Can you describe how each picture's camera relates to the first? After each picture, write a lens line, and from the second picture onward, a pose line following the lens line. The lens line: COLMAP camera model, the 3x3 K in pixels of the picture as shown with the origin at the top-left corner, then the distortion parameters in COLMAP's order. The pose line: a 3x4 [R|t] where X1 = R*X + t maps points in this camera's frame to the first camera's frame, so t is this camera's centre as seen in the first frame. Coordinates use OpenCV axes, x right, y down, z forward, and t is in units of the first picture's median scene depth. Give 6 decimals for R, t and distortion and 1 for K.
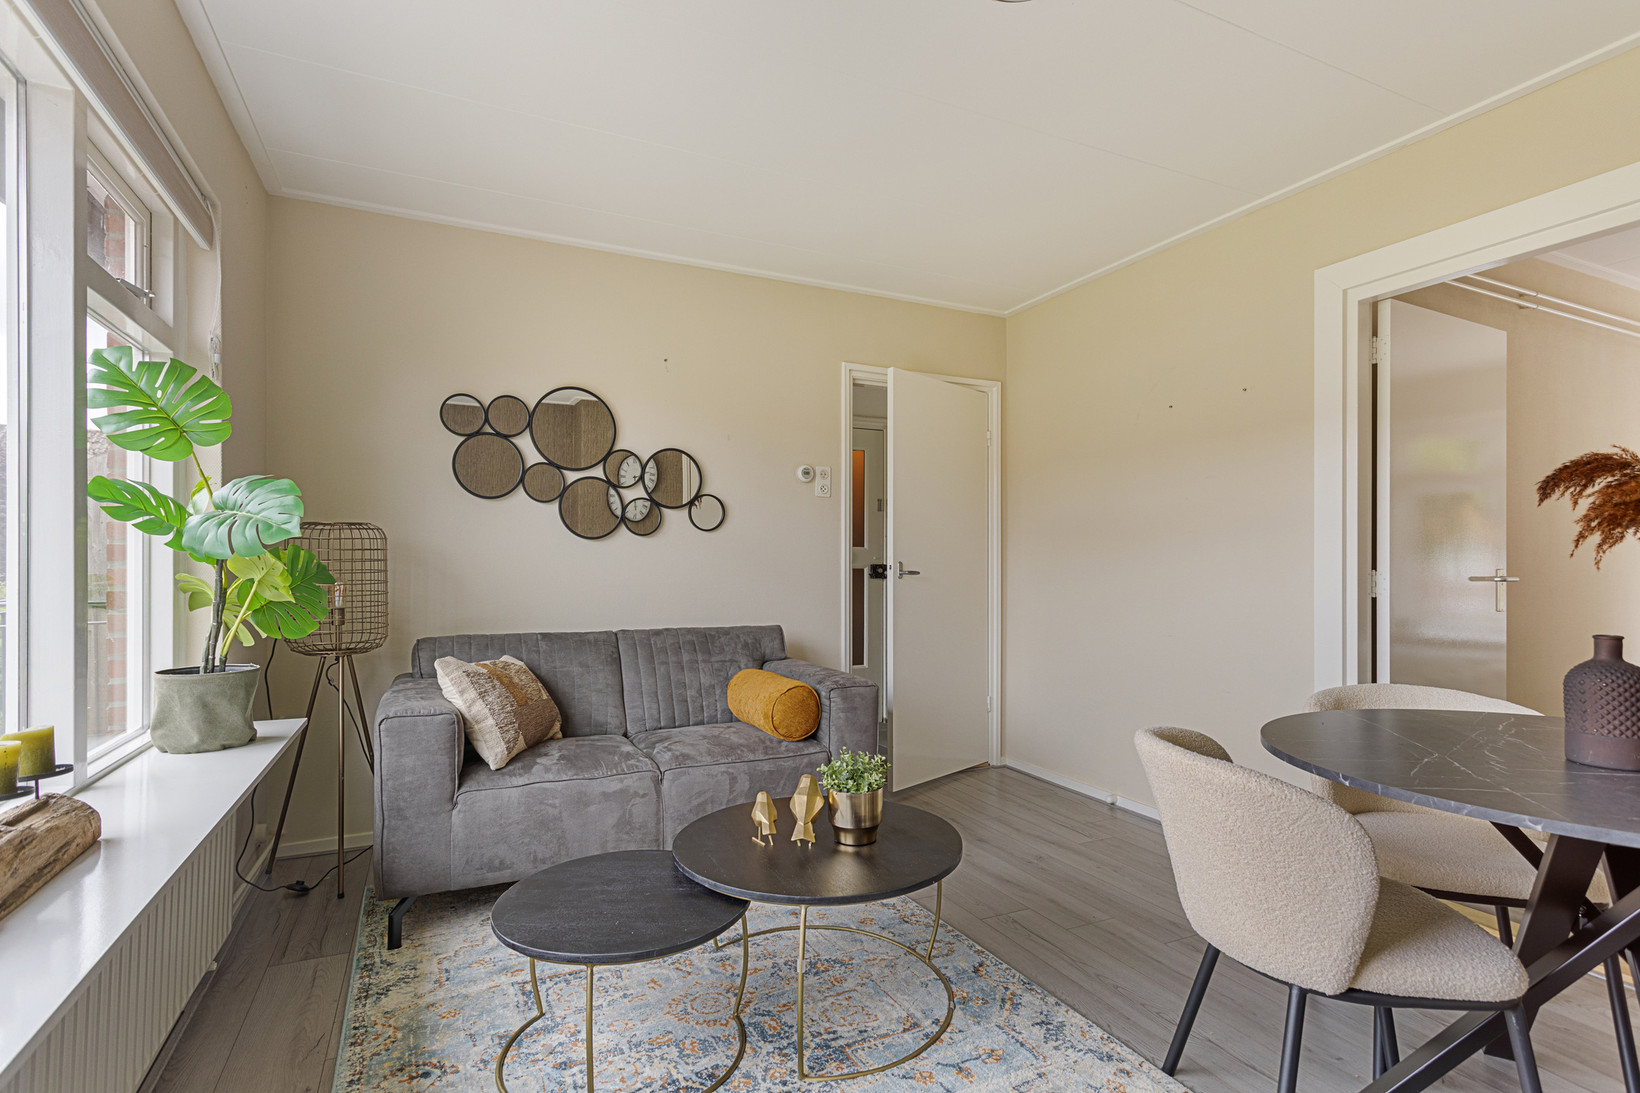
lens RADIAL K [[809.9, 0, 820.0], [0, 809.9, 546.5], [0, 0, 1]] dist [0.014187, 0.000205]
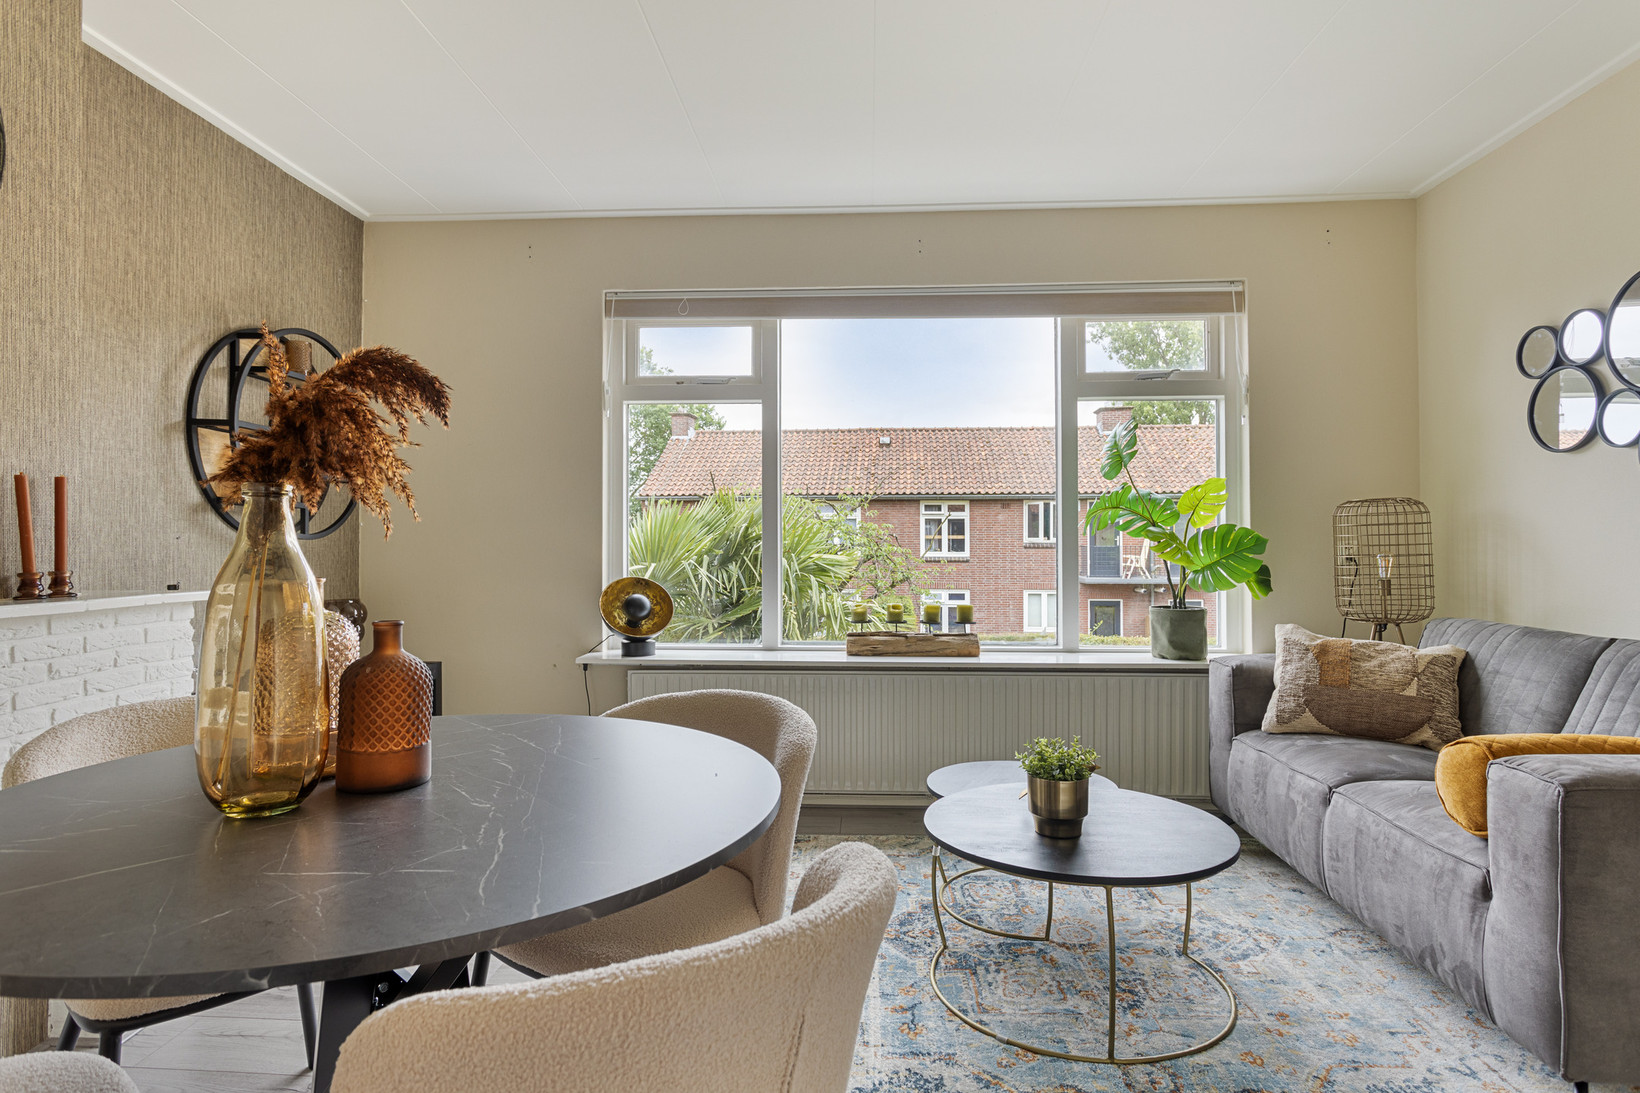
lens RADIAL K [[876.8, 0, 816.8], [0, 876.8, 533.2], [0, 0, 1]] dist [-0.015904, 0.000977]
pose [[-0.471703, 0.000302, -0.881758, 1.181911], [0.016105, 0.999836, -0.008274, 0.023503], [0.881611, -0.018104, -0.471630, 1.385698]]
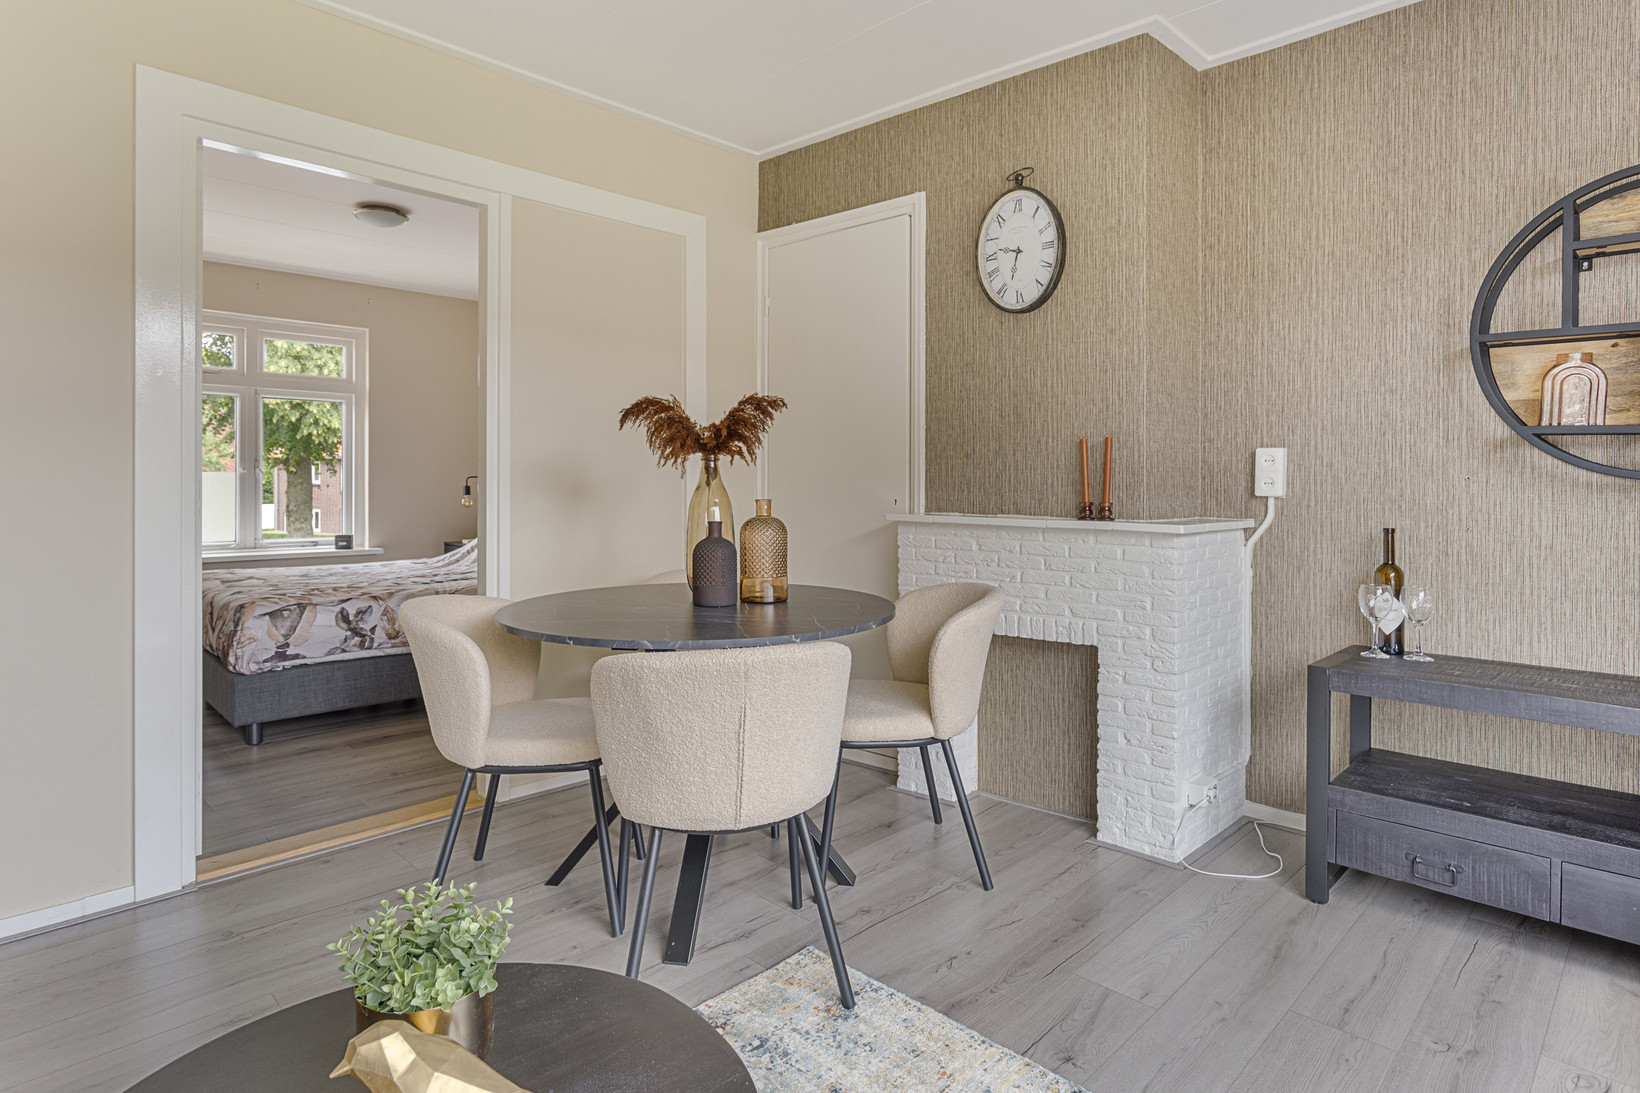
lens RADIAL K [[883.6, 0, 820.7], [0, 883.6, 493.1], [0, 0, 1]] dist [-0.004175, 0.000041]
pose [[-0.336412, -0.002792, 0.941711, -0.522518], [-0.016170, 0.999865, -0.002812, 0.041572], [-0.941576, -0.016173, -0.336412, 1.089046]]
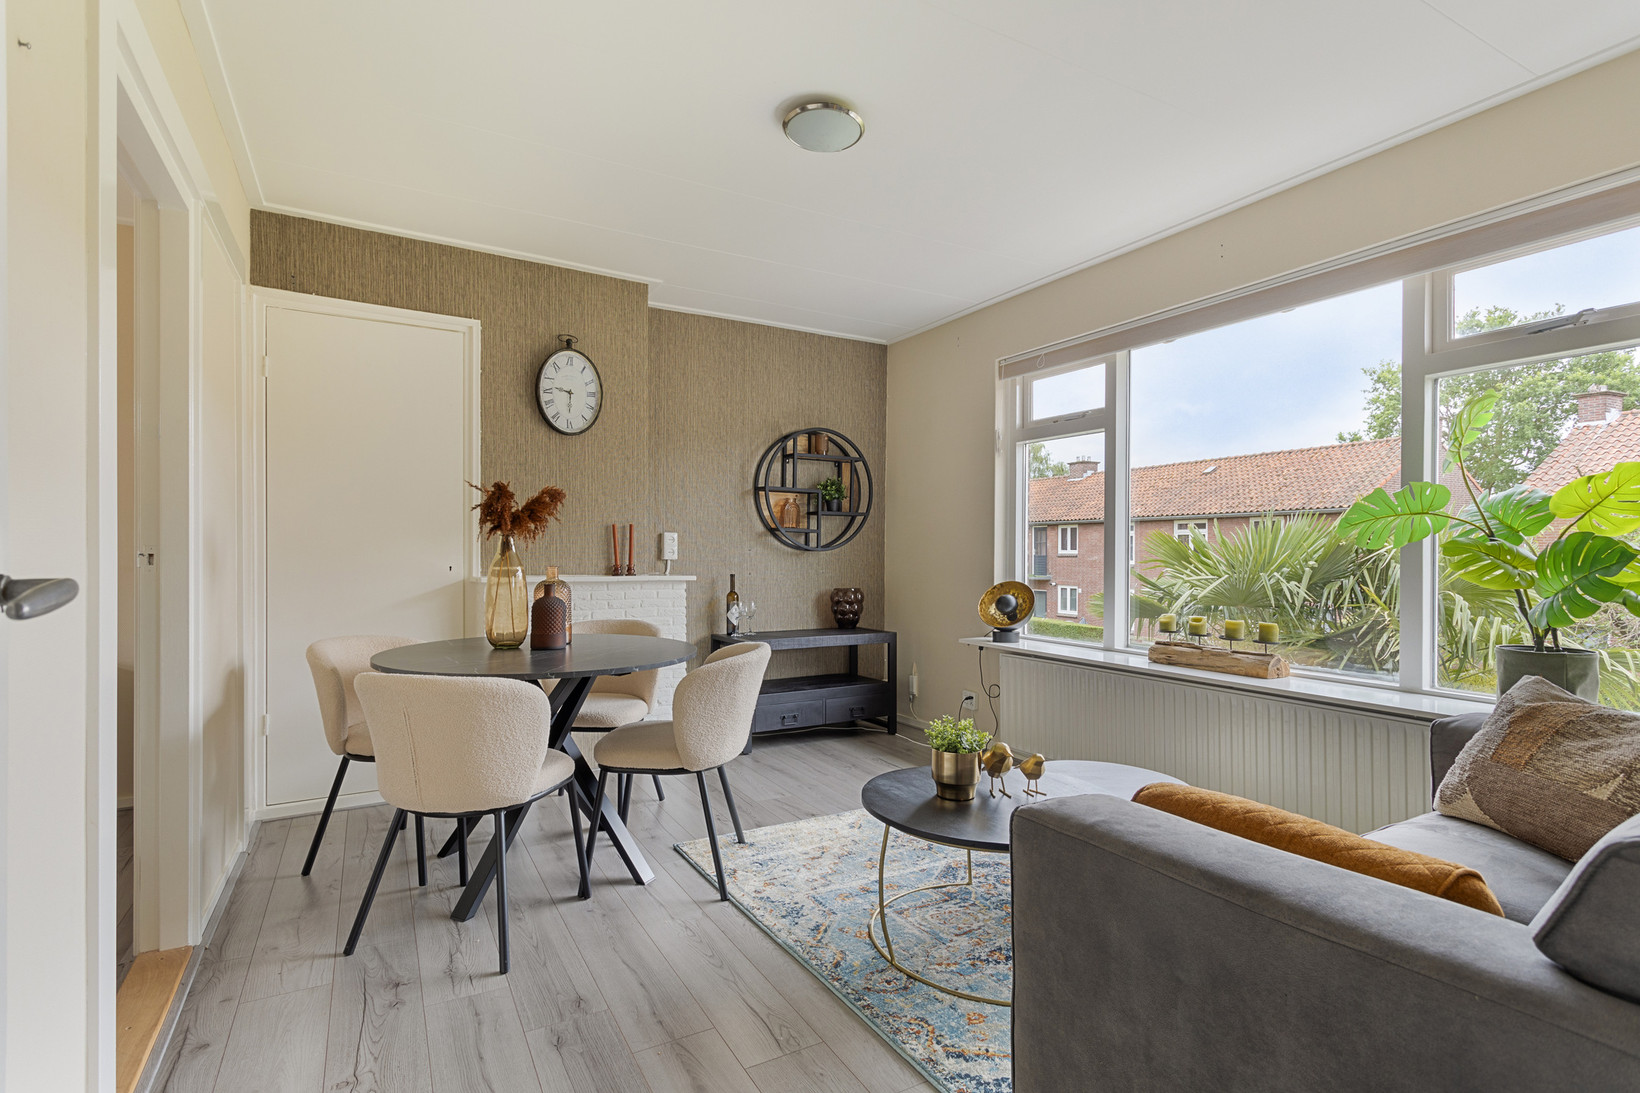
lens RADIAL K [[809.9, 0, 820.0], [0, 809.9, 546.5], [0, 0, 1]] dist [0.014187, 0.000205]
pose [[-0.997943, 0.003024, -0.064036, 0.335534], [0.004319, 0.999789, -0.020097, 0.044065], [0.063962, -0.020333, -0.997745, 2.372165]]
